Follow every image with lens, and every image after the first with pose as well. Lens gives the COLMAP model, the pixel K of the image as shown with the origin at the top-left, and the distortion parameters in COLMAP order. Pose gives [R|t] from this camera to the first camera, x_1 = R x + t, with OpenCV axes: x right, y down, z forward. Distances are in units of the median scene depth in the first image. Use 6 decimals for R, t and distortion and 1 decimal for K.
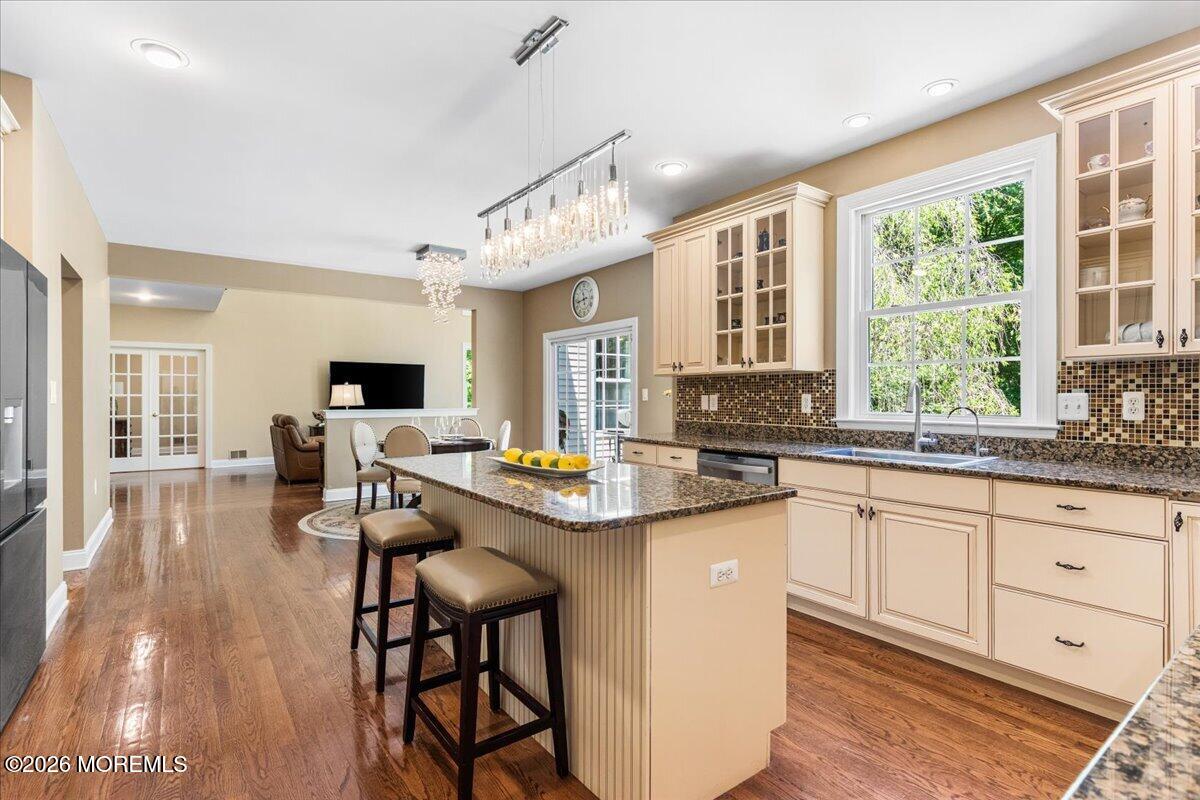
lens RADIAL K [[560.4, 0, 600.5], [0, 560.4, 397.2], [0, 0, 1]] dist [-0.010033, -0.001549]
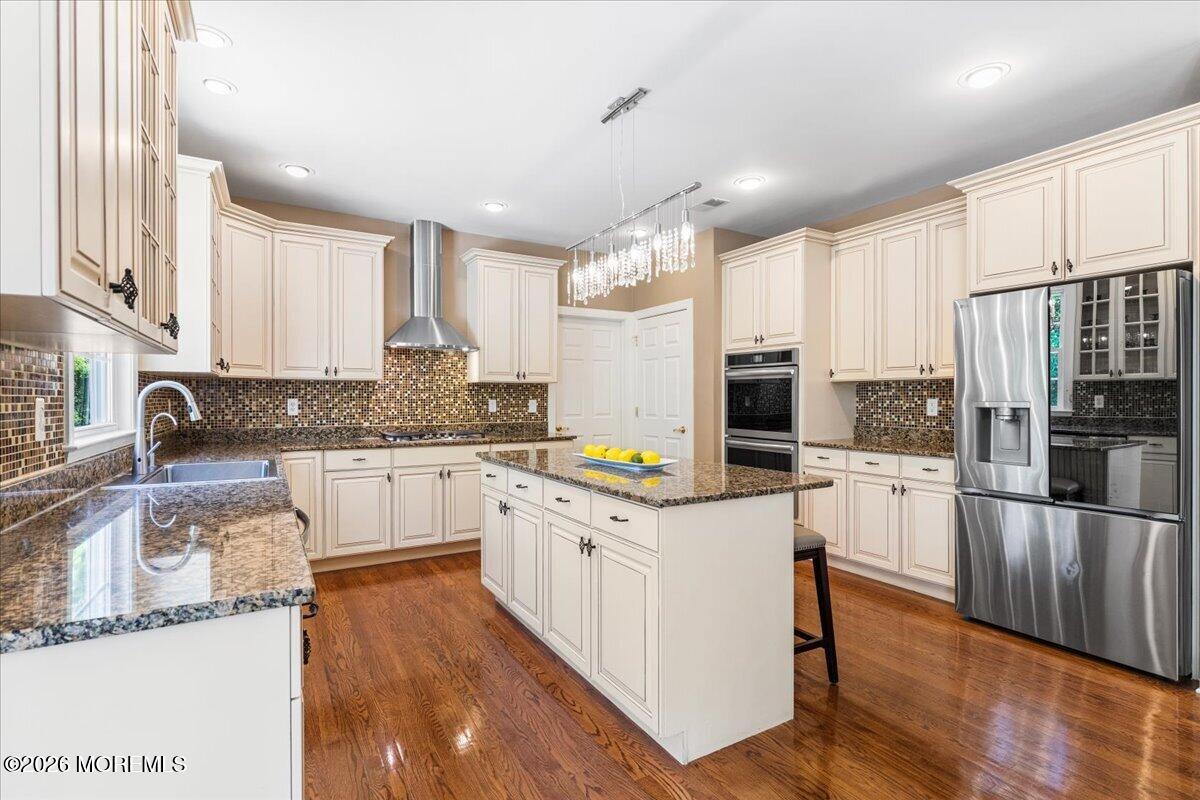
lens RADIAL K [[560.4, 0, 592.4], [0, 560.4, 399.0], [0, 0, 1]] dist [-0.010033, -0.001549]
pose [[-0.993356, 0.000815, 0.115076, -0.071229], [0.001477, 0.999983, 0.005666, -0.004861], [-0.115070, 0.005798, -0.993341, 0.889613]]
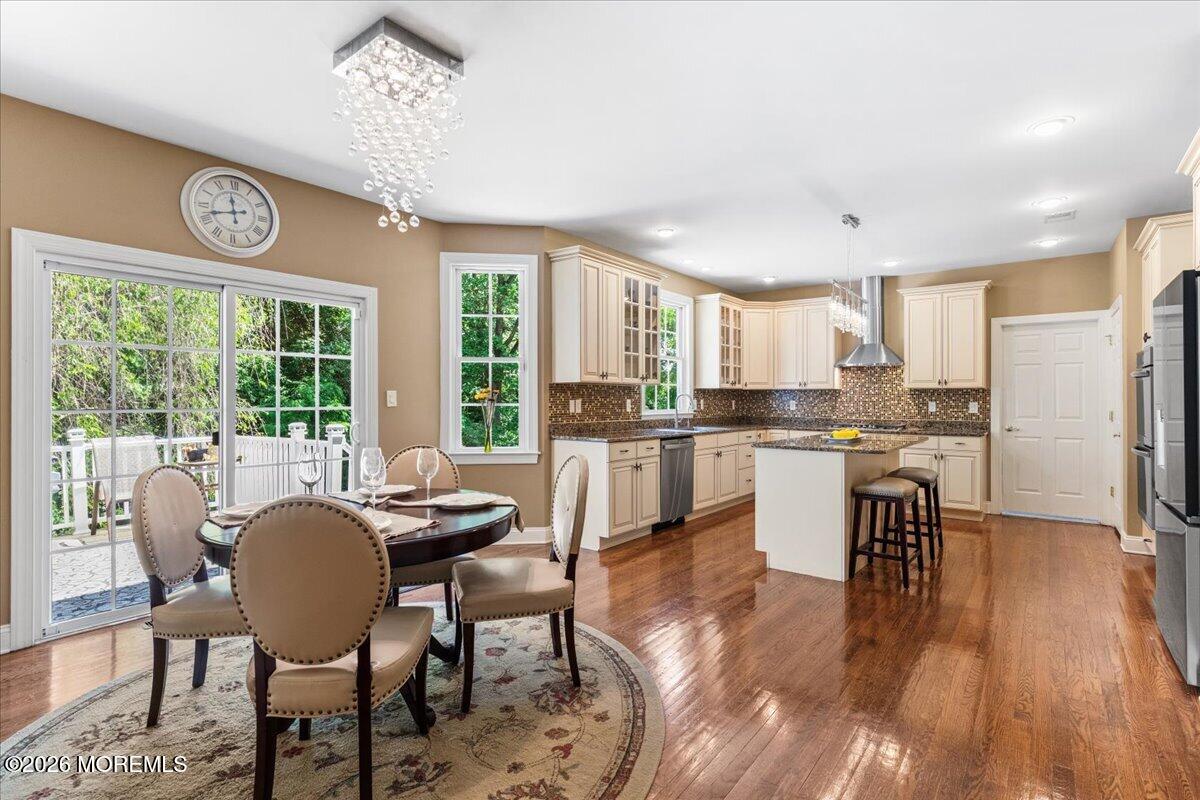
lens RADIAL K [[560.4, 0, 600.5], [0, 560.4, 394.6], [0, 0, 1]] dist [-0.010033, -0.001549]
pose [[-0.252242, 0.010042, 0.967612, -0.720554], [-0.000371, 0.999945, -0.010475, -0.001788], [-0.967664, -0.003001, -0.252224, 0.946646]]
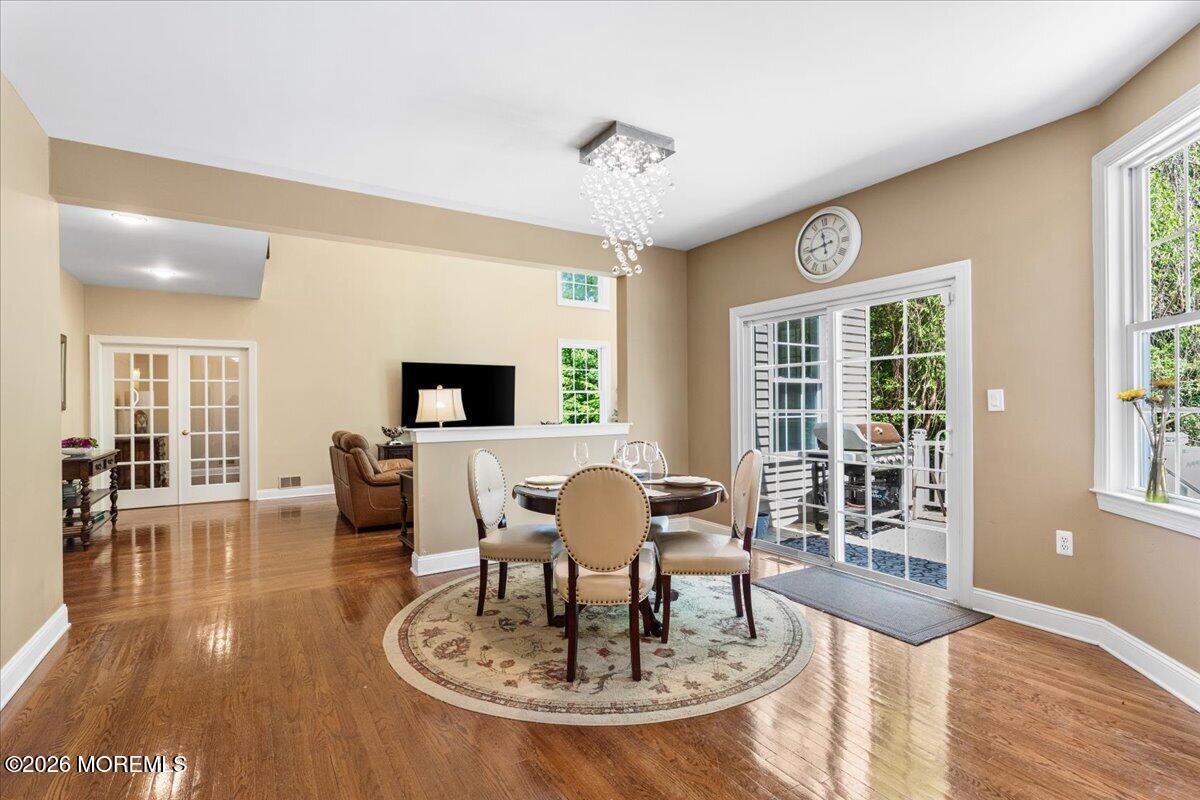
lens RADIAL K [[560.4, 0, 609.5], [0, 560.4, 405.3], [0, 0, 1]] dist [-0.010033, -0.001549]
pose [[0.997613, -0.008518, -0.068522, -0.265478], [0.008579, 0.999963, 0.000597, -0.002583], [0.068515, -0.001183, 0.997649, 0.445815]]
